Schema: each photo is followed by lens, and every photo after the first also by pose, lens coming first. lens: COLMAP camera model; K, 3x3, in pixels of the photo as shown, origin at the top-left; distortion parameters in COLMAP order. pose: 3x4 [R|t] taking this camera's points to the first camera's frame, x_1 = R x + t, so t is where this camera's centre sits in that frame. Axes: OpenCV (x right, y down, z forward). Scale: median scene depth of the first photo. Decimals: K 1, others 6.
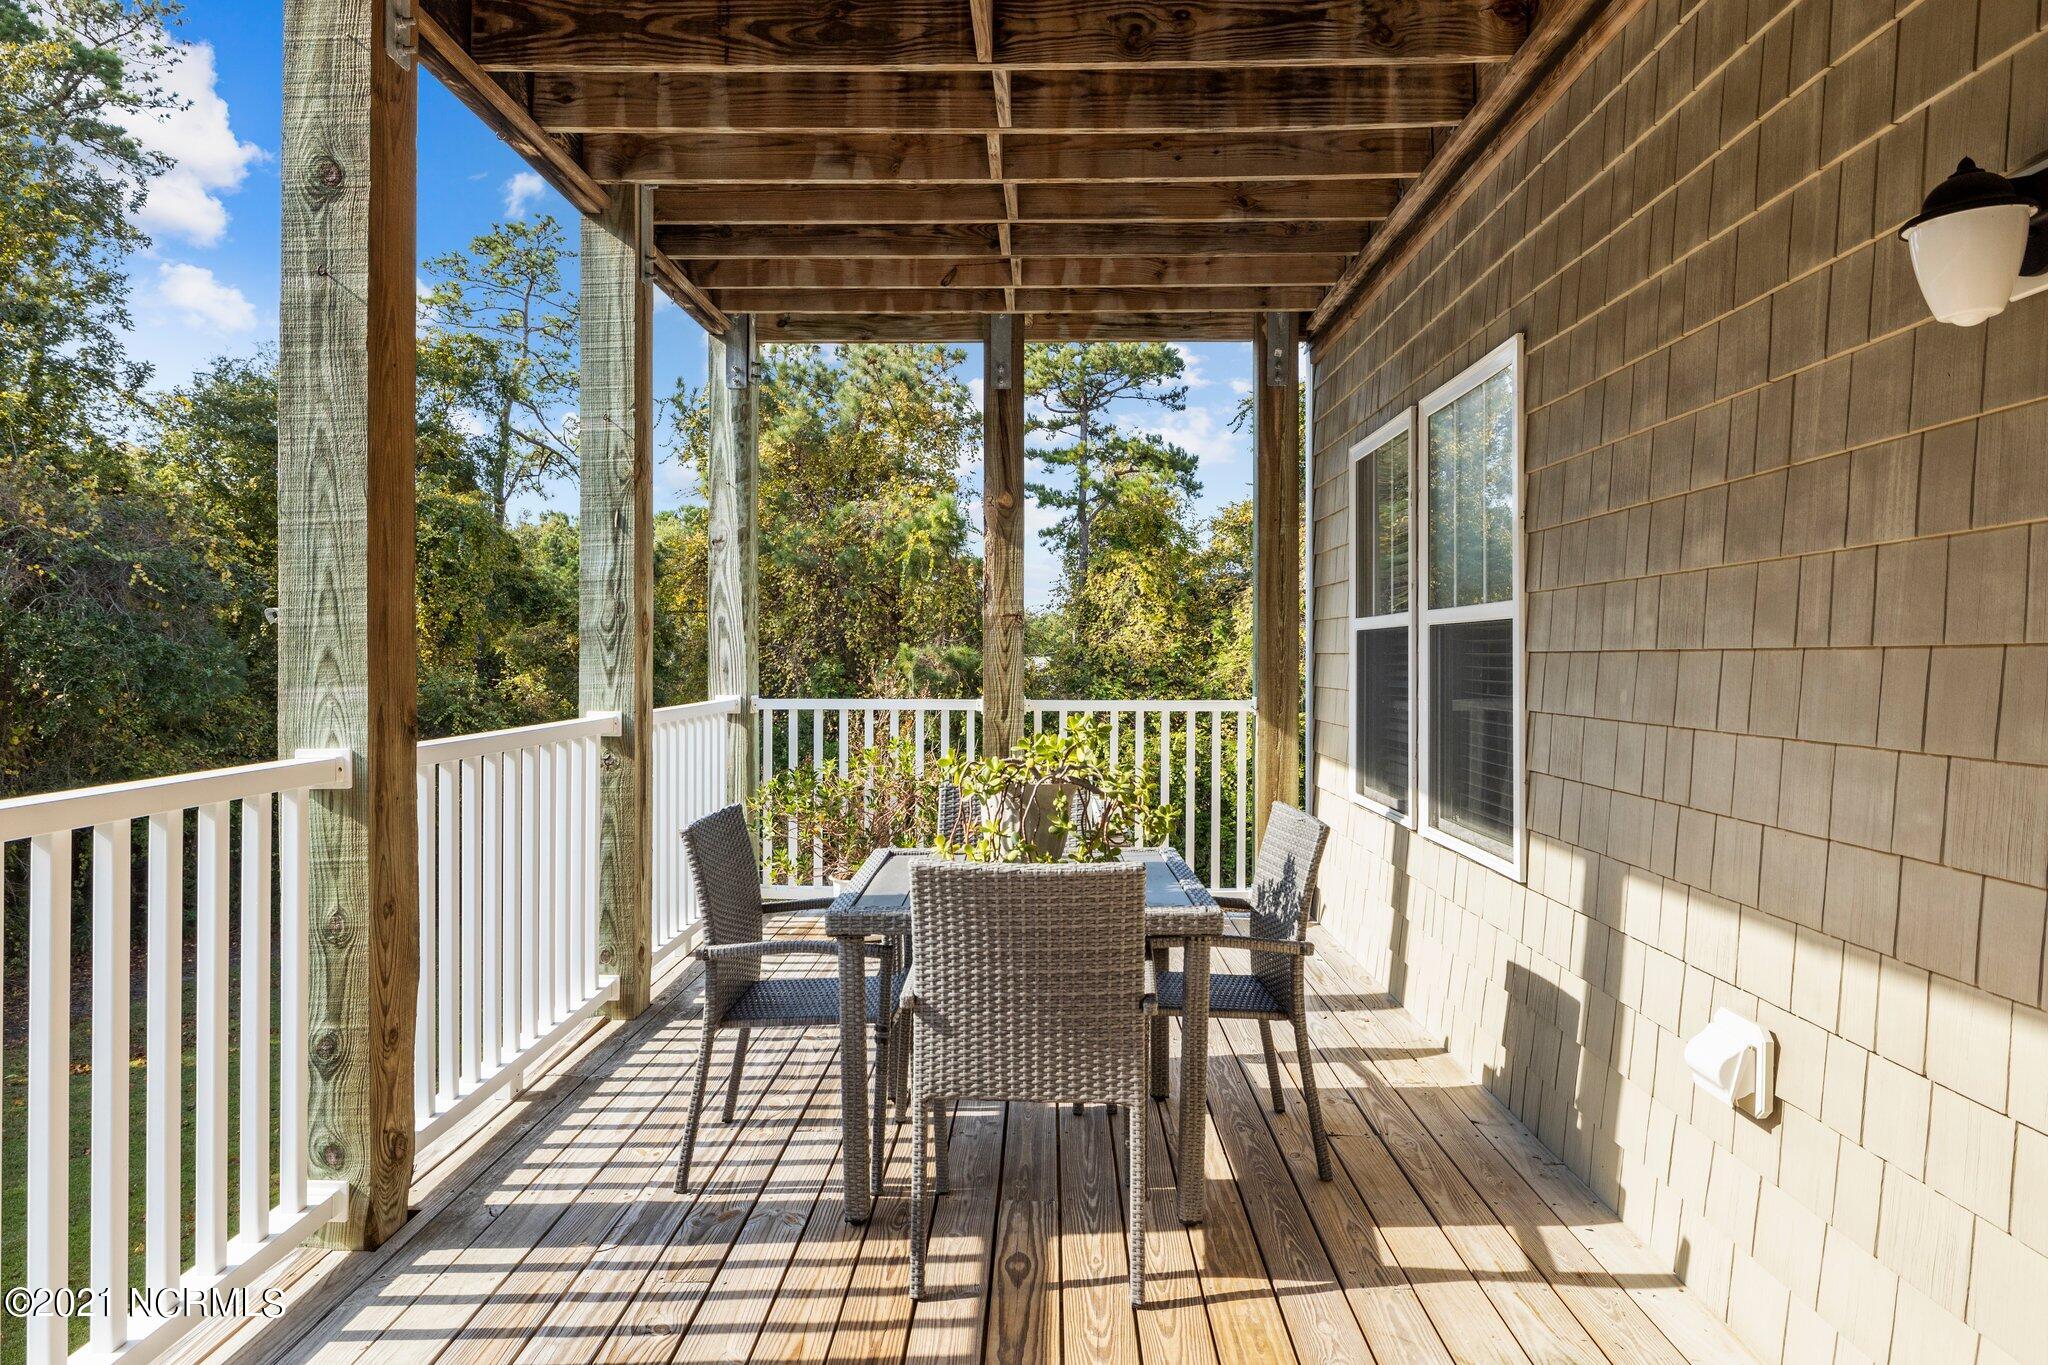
lens RADIAL K [[1236.2, 0, 1033.2], [0, 1236.2, 661.8], [0, 0, 1]] dist [-0.002114, 0.001380]
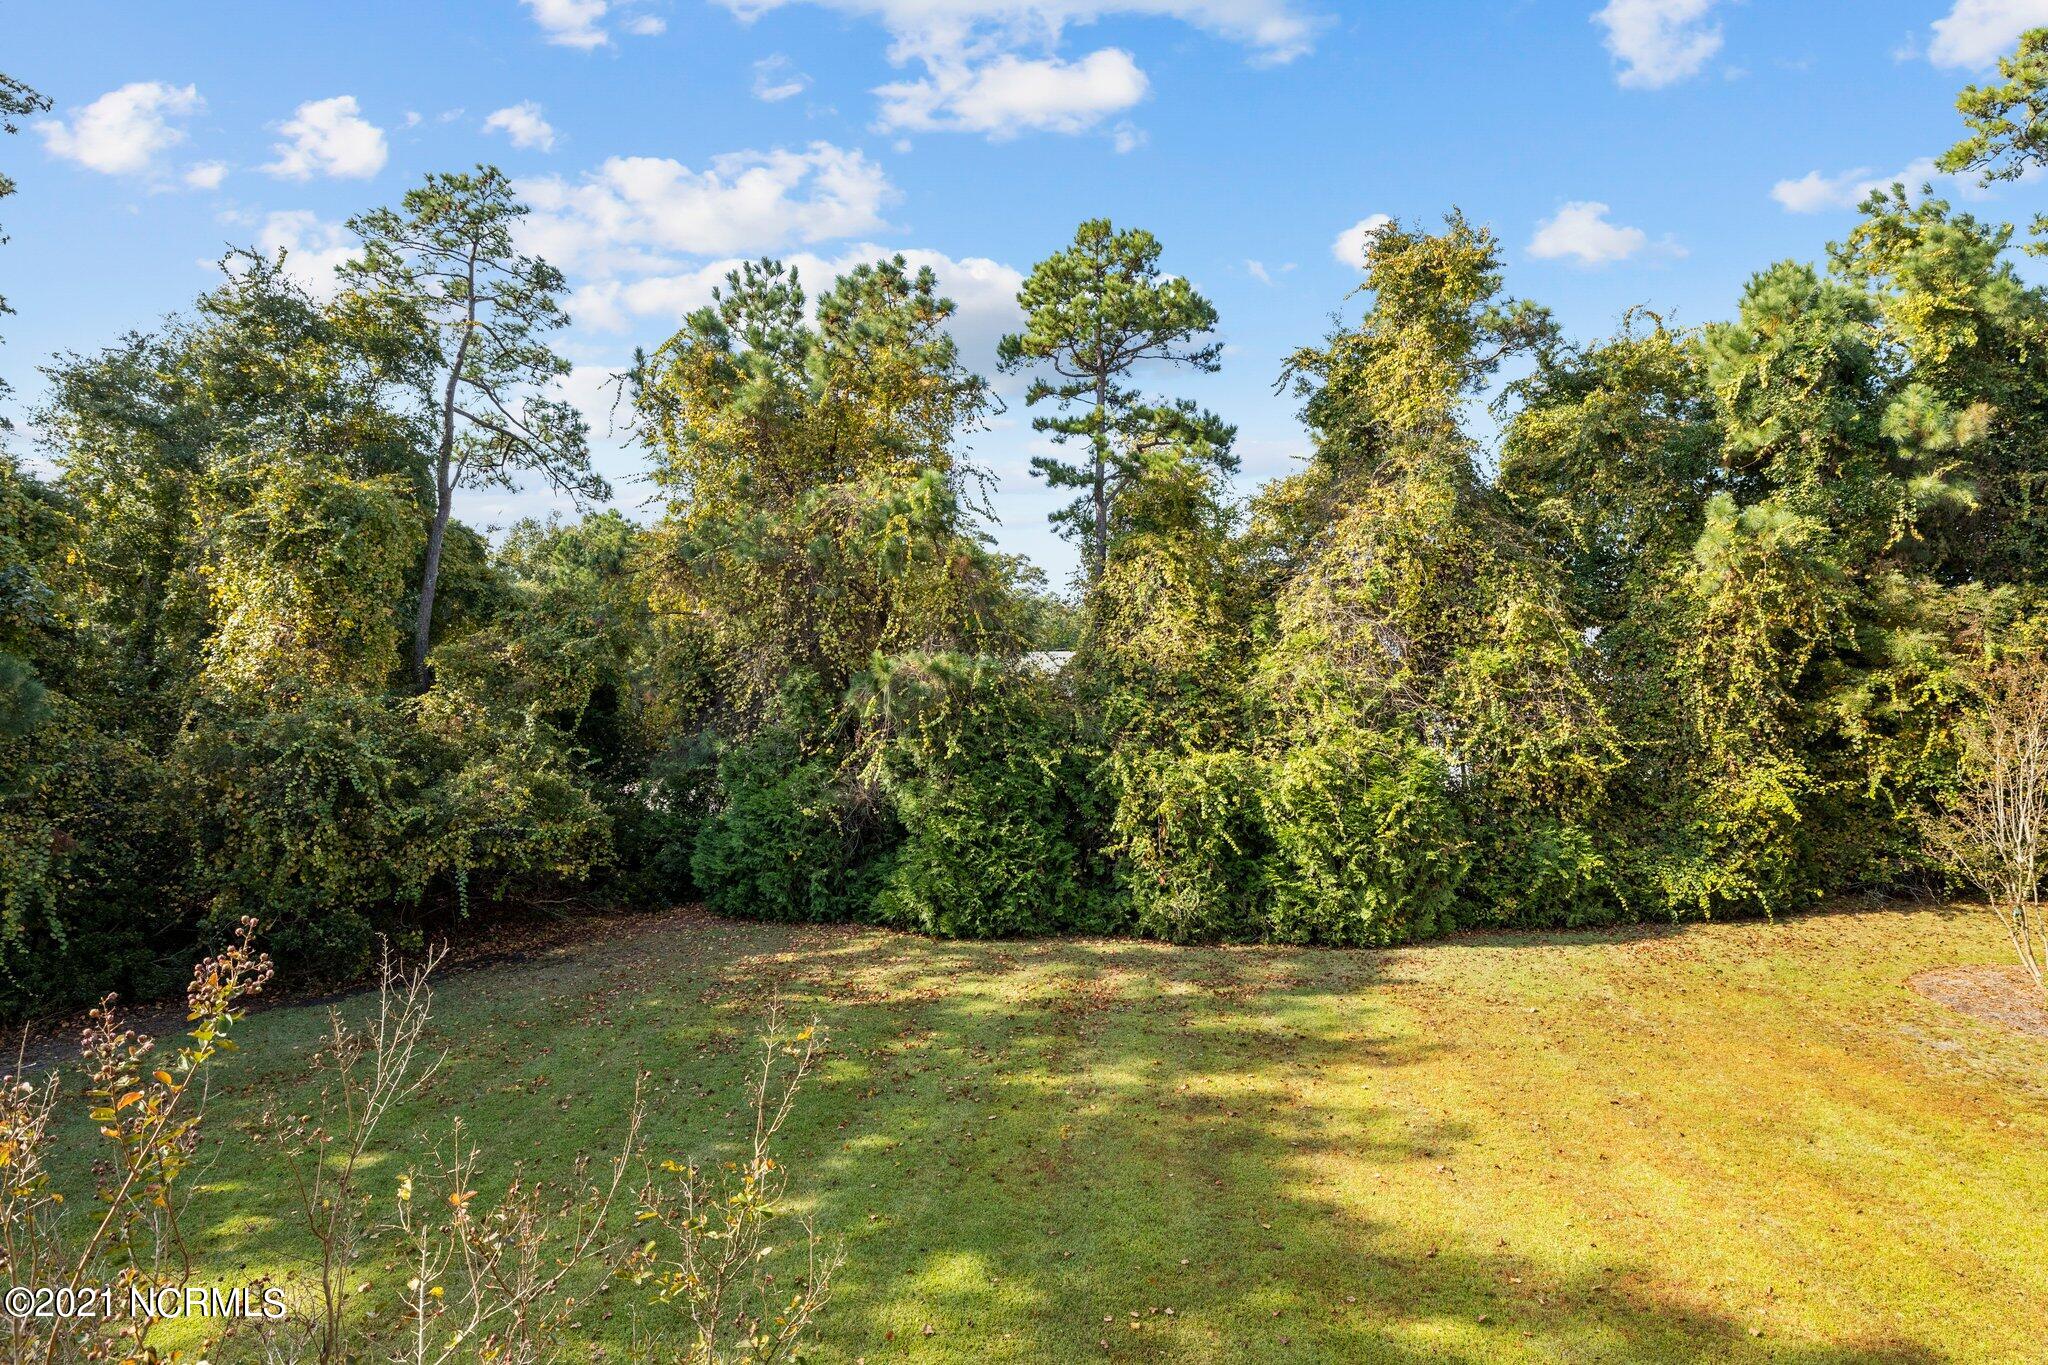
lens RADIAL K [[1195.7, 0, 1024.0], [0, 1195.7, 682.5], [0, 0, 1]] dist [0.002824, 0.000722]
pose [[0.998592, -0.011423, -0.051807, 0.152874], [0.012658, 0.999642, 0.023571, -0.046791], [0.051519, -0.024193, 0.998379, 0.876607]]
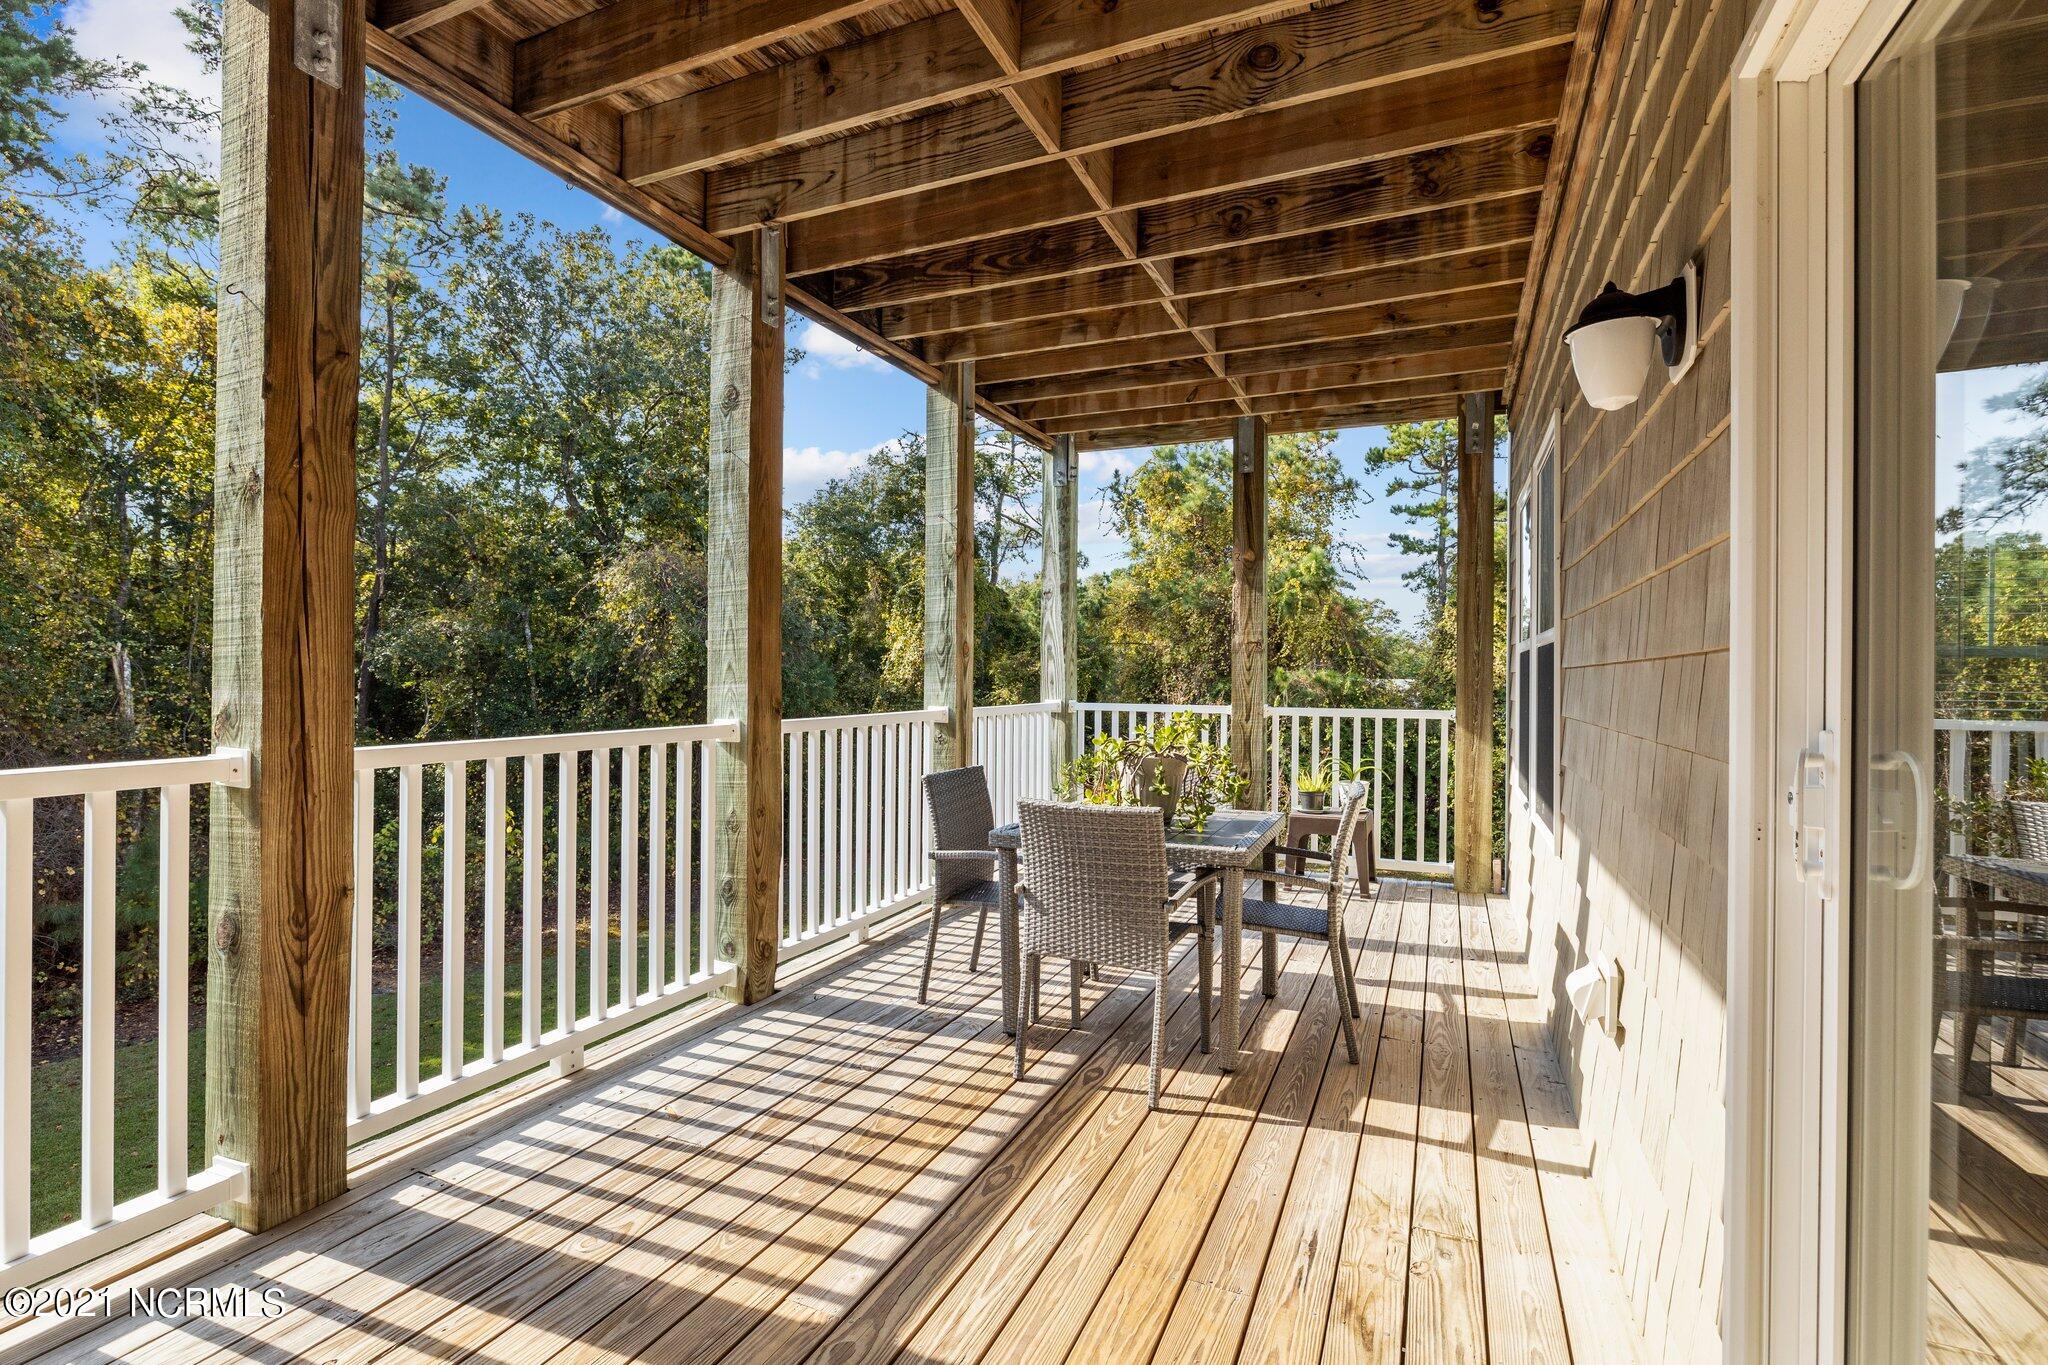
lens RADIAL K [[966.6, 0, 1024.0], [0, 966.6, 682.5], [0, 0, 1]] dist [-0.004237, -0.000089]
pose [[0.920297, 0.008633, -0.391124, 0.182653], [-0.008655, 0.999961, 0.001708, 0.005950], [0.391124, 0.001813, 0.920336, -0.055825]]
